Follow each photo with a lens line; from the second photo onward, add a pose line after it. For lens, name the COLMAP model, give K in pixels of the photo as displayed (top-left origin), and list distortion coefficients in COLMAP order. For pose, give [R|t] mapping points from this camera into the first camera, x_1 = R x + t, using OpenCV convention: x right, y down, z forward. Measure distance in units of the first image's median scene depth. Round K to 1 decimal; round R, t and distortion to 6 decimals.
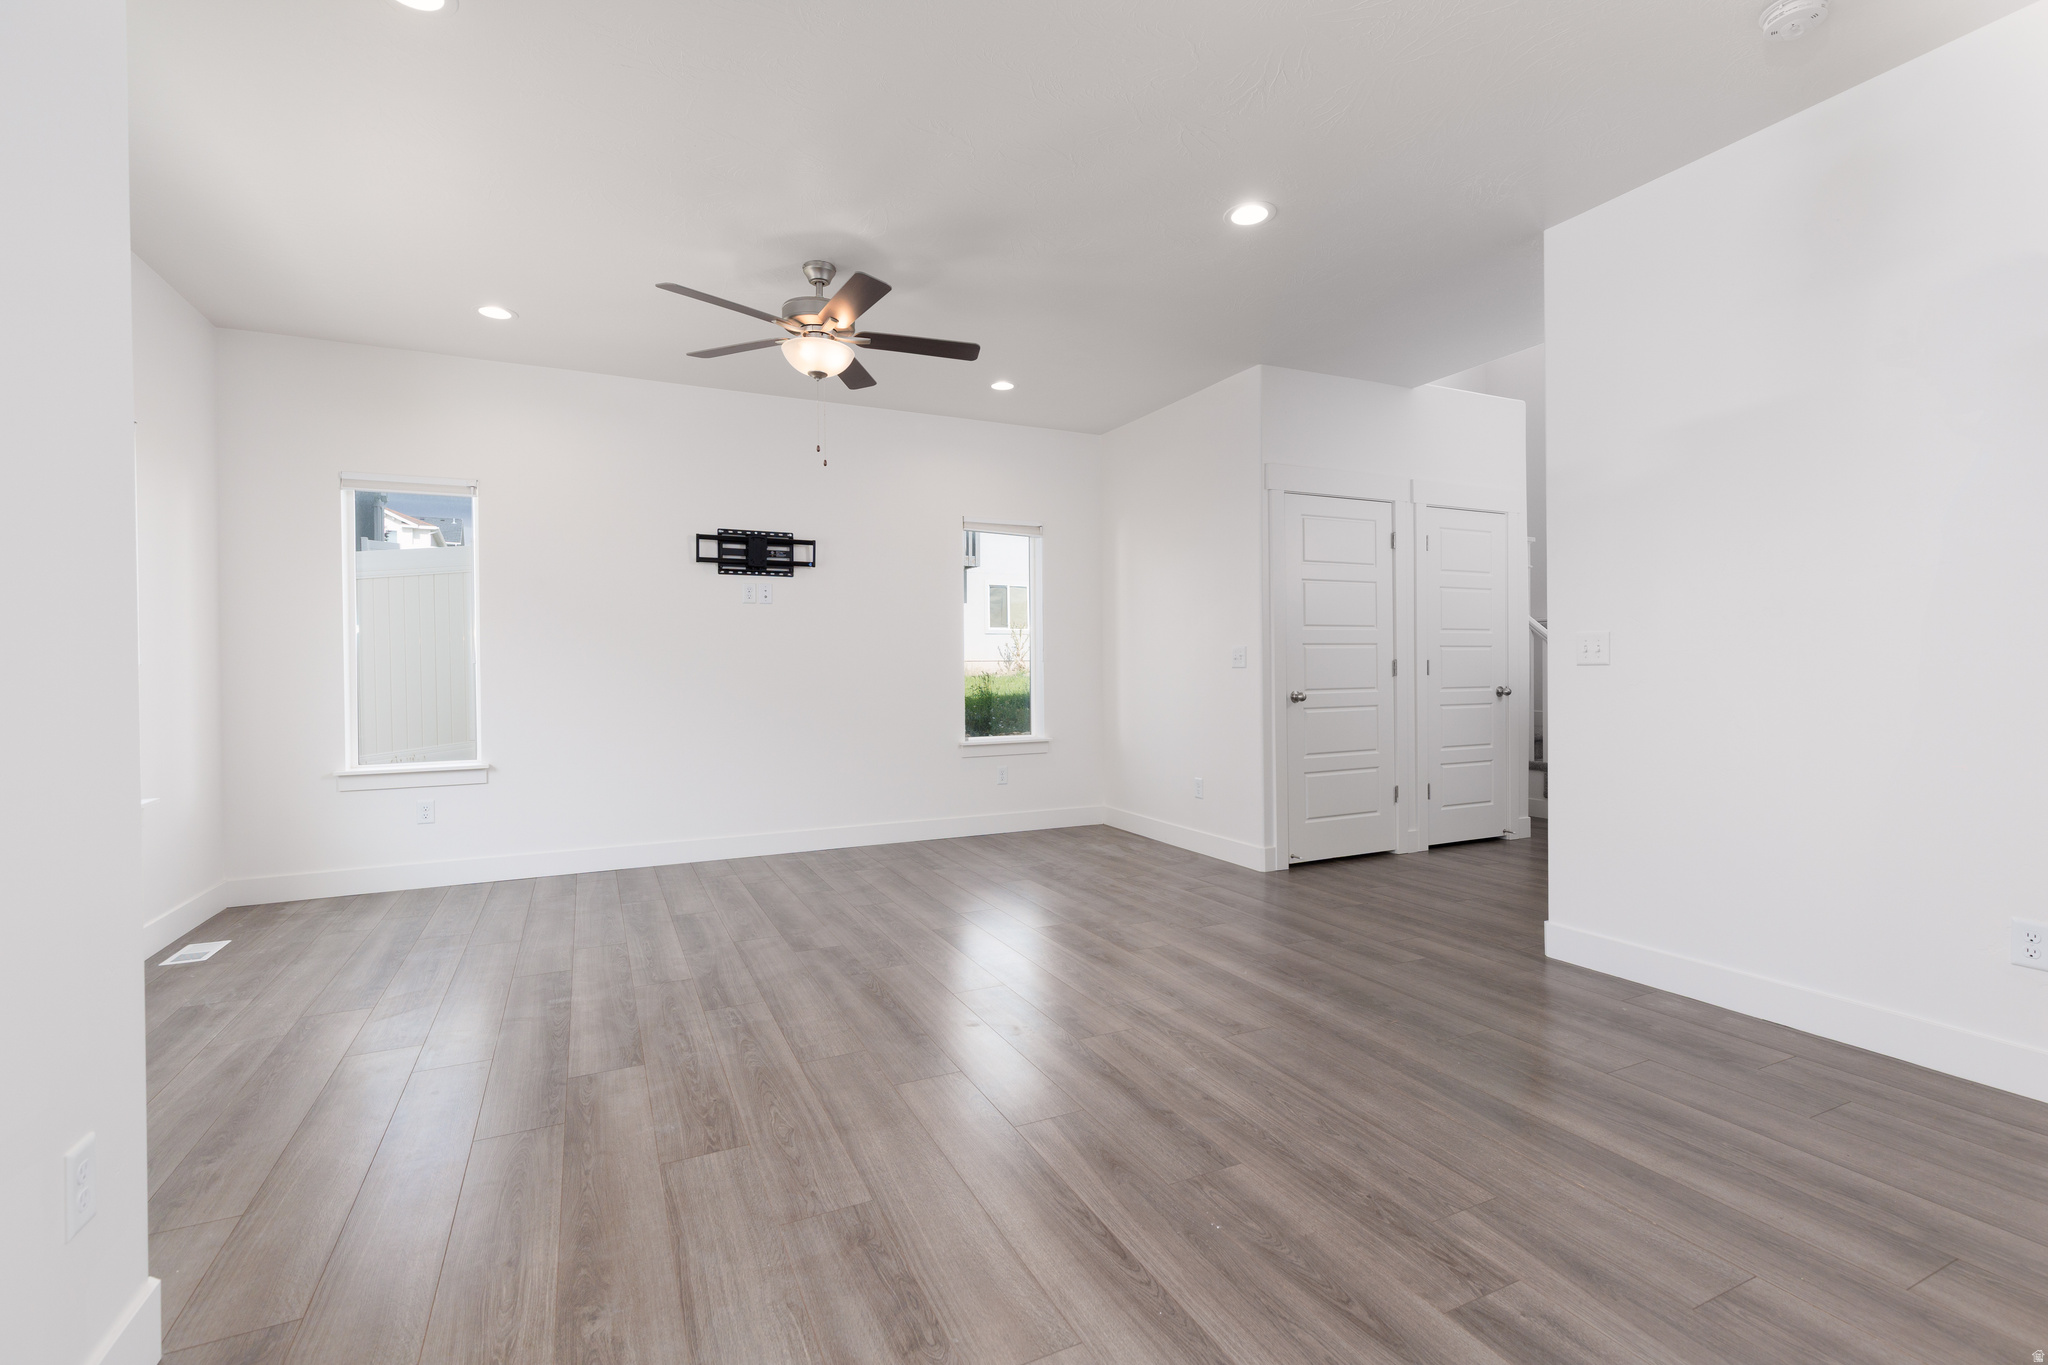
lens RADIAL K [[915.9, 0, 1030.0], [0, 915.9, 679.3], [0, 0, 1]] dist [0.008159, -0.000912]
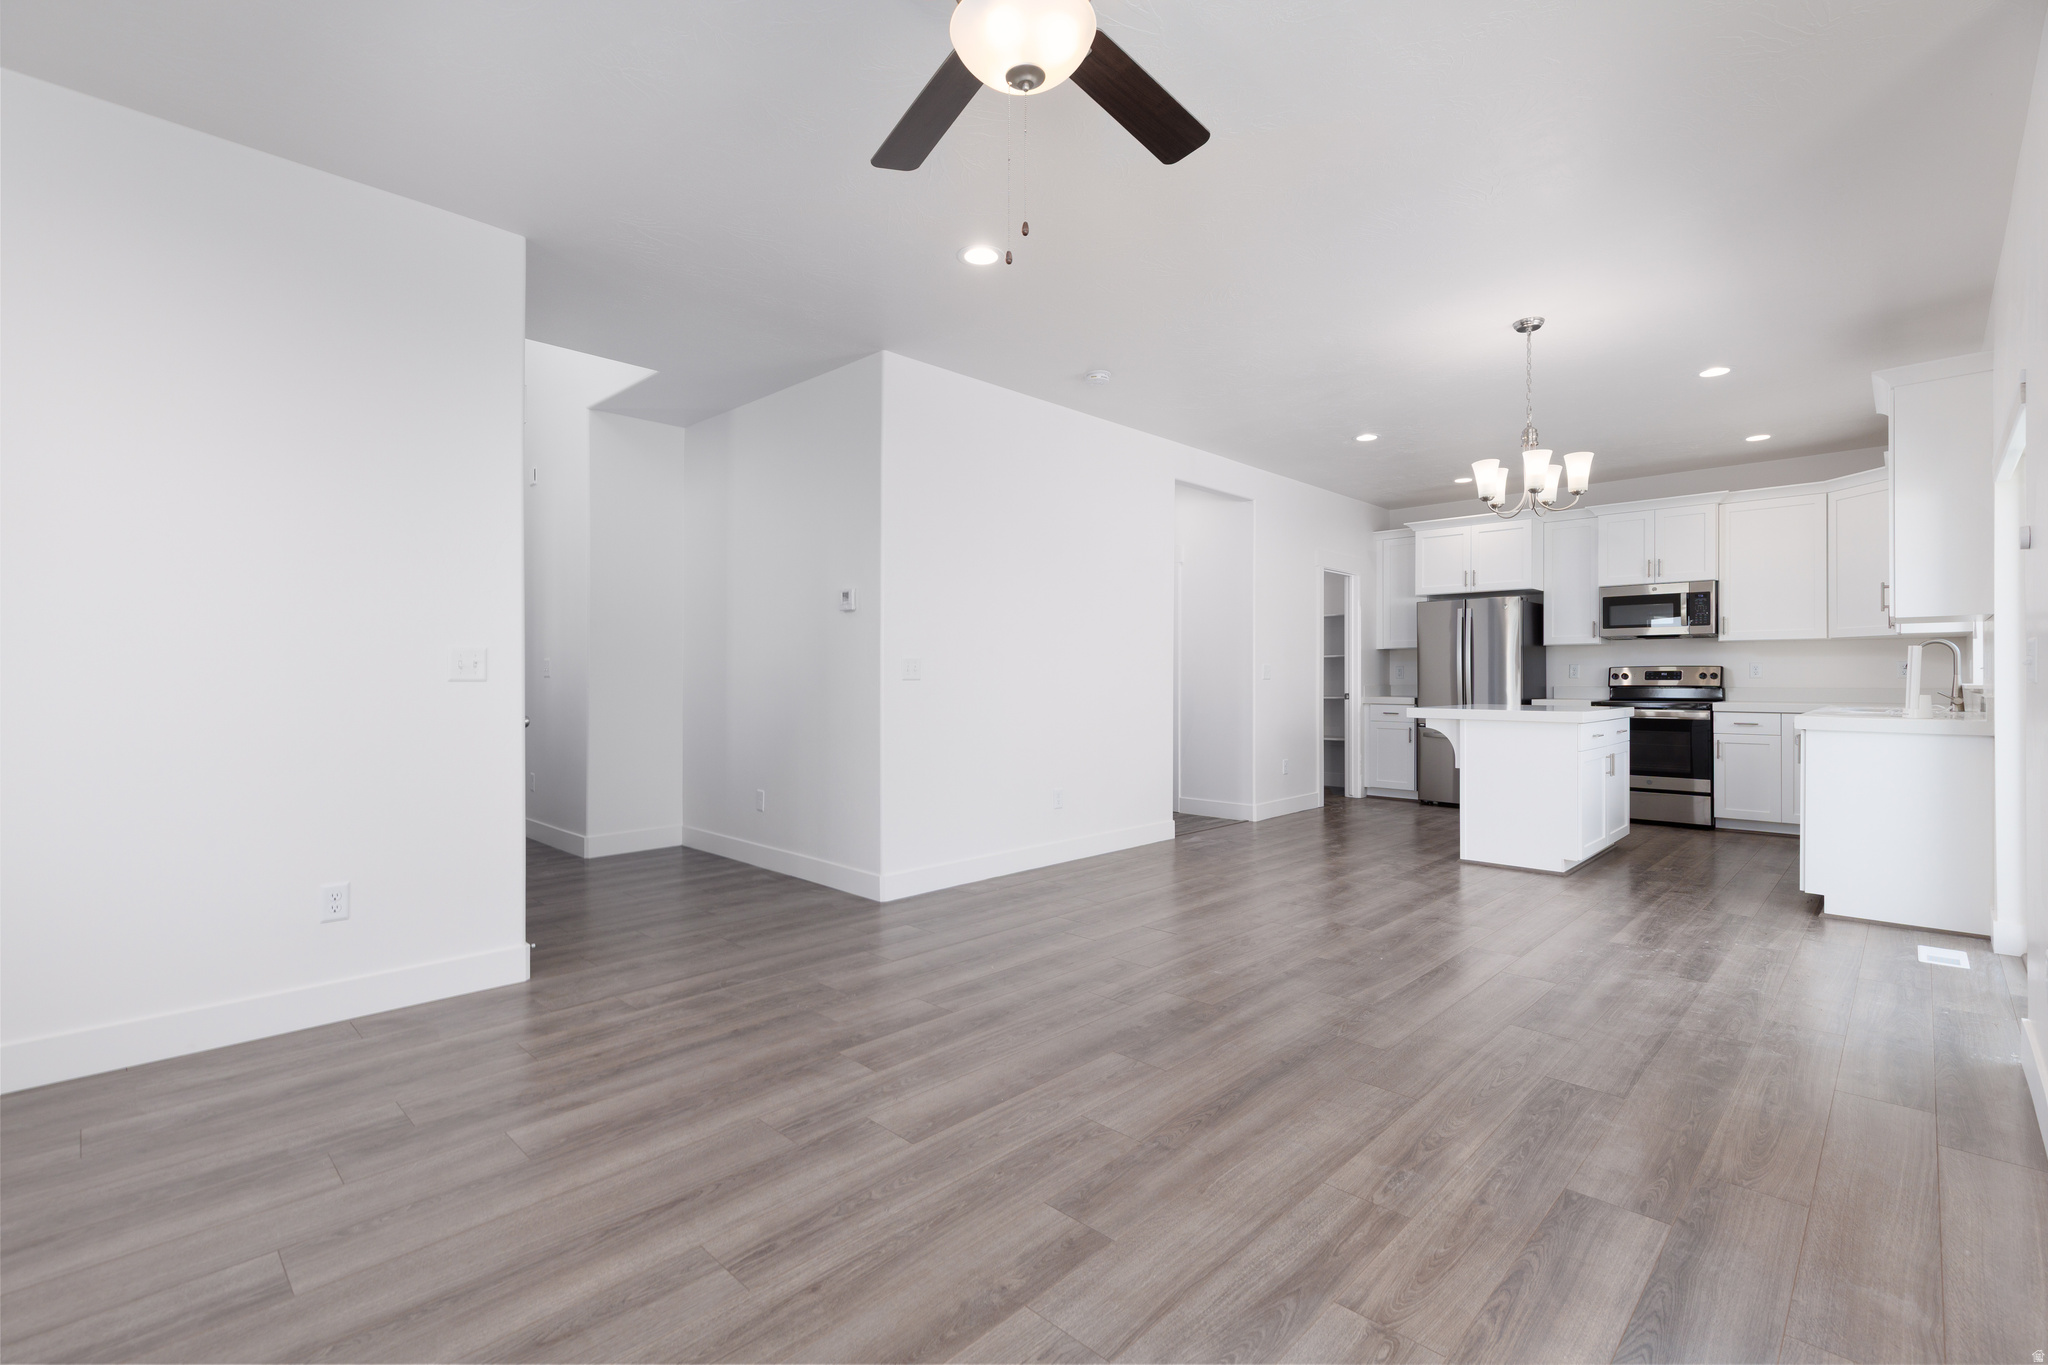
lens RADIAL K [[915.9, 0, 1034.4], [0, 915.9, 675.5], [0, 0, 1]] dist [0.008159, -0.000912]
pose [[-0.347153, 0.009779, 0.937758, -0.702423], [0.012540, 0.999905, -0.005785, -0.010699], [-0.937725, 0.009751, -0.347243, 1.187500]]
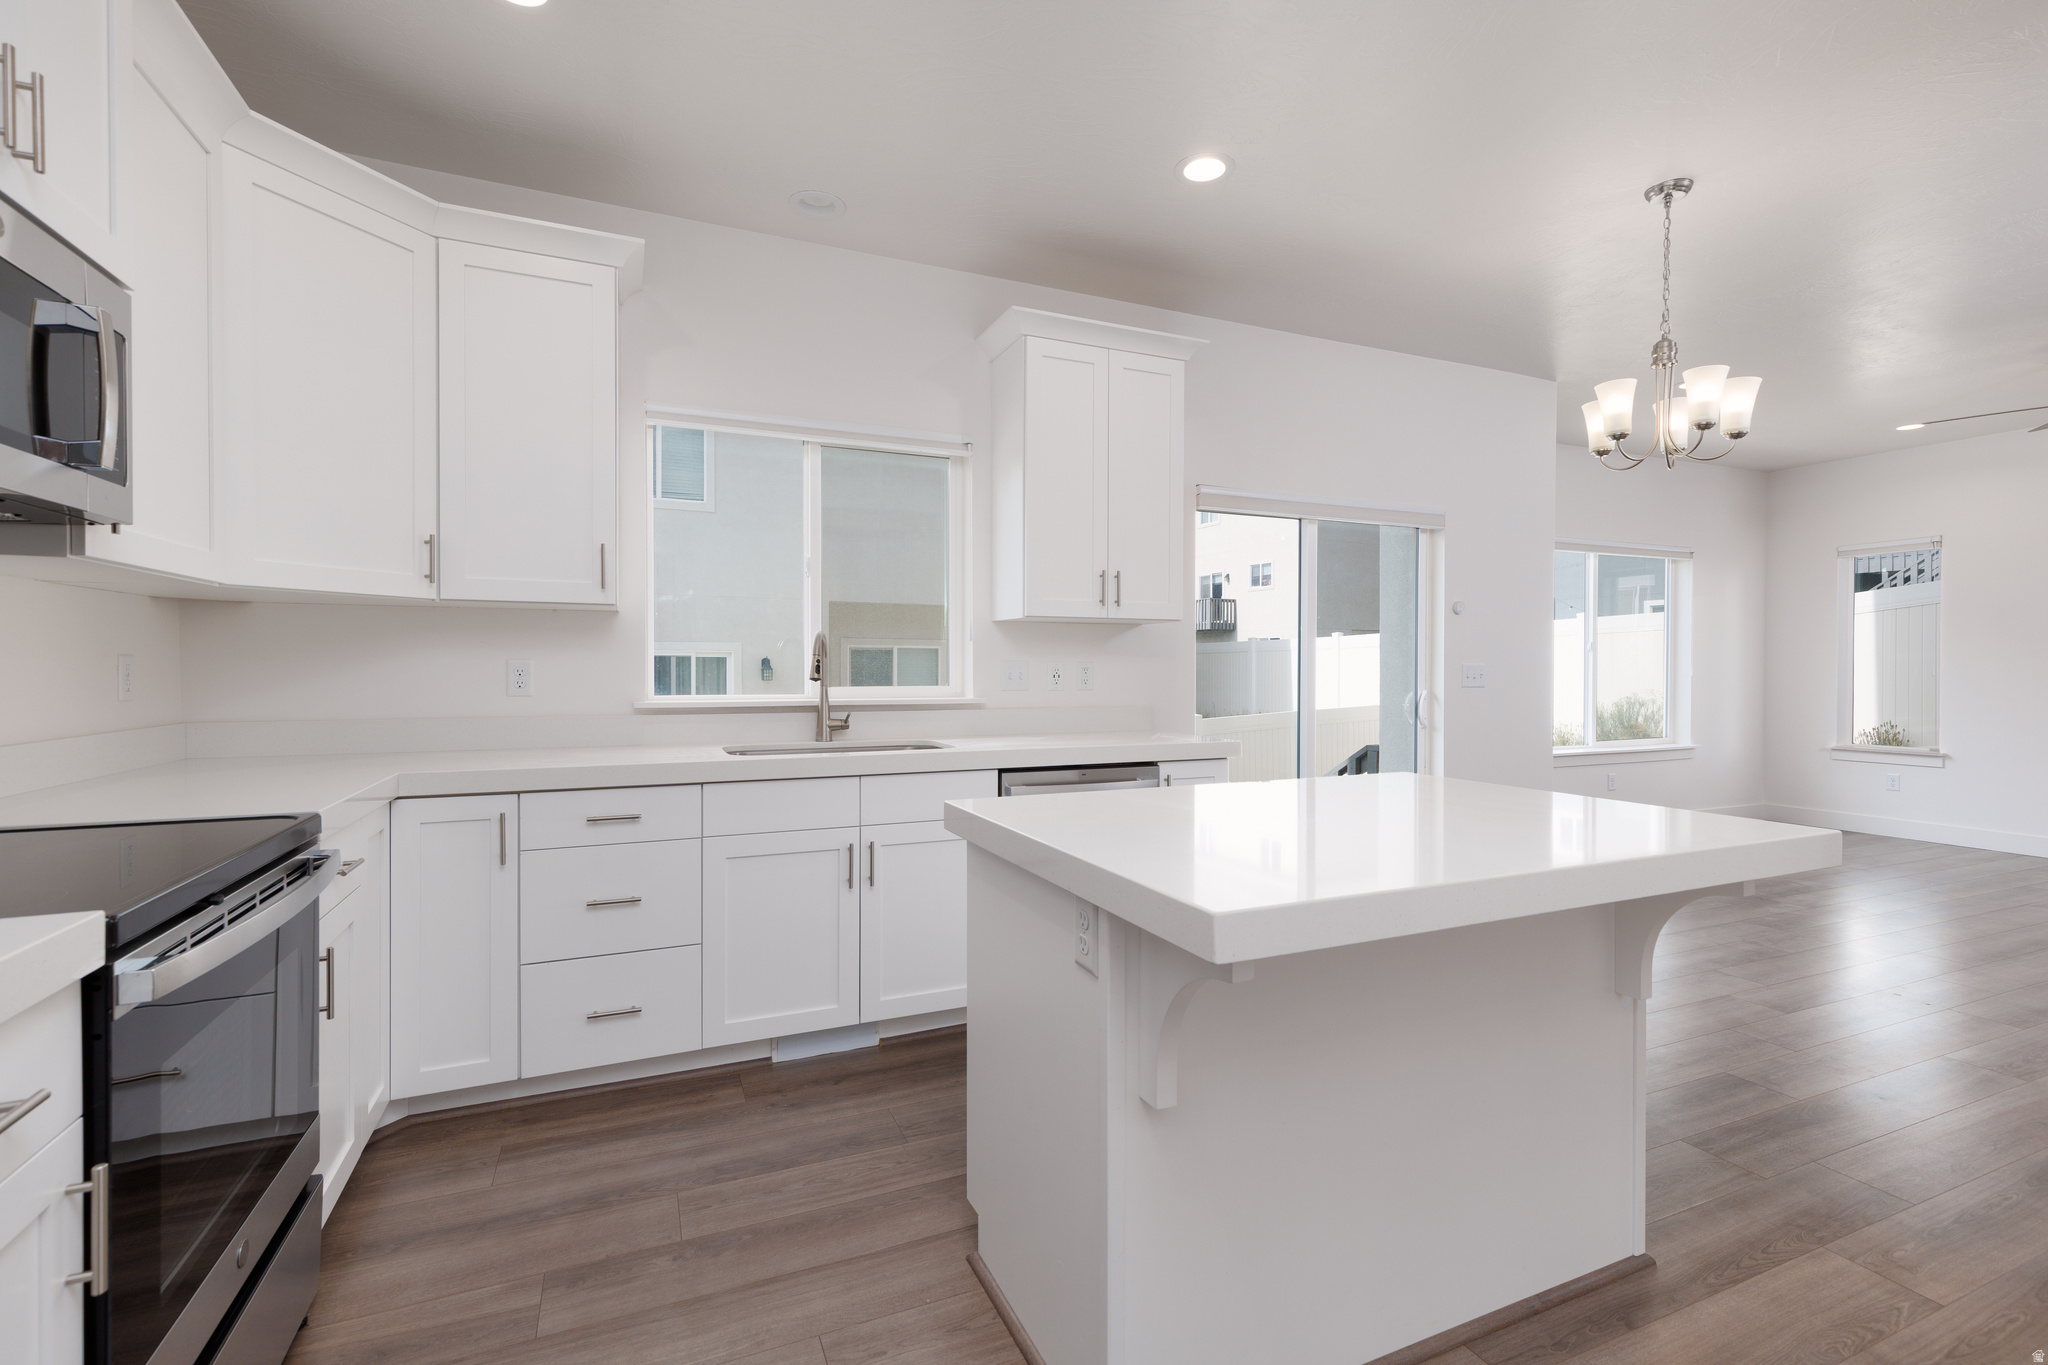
lens RADIAL K [[915.9, 0, 1034.4], [0, 915.9, 673.3], [0, 0, 1]] dist [0.008159, -0.000912]
pose [[-0.033383, 0.015799, -0.999318, 0.994891], [-0.012782, 0.999787, 0.016233, -0.033094], [0.999361, 0.013315, -0.033174, -0.321839]]
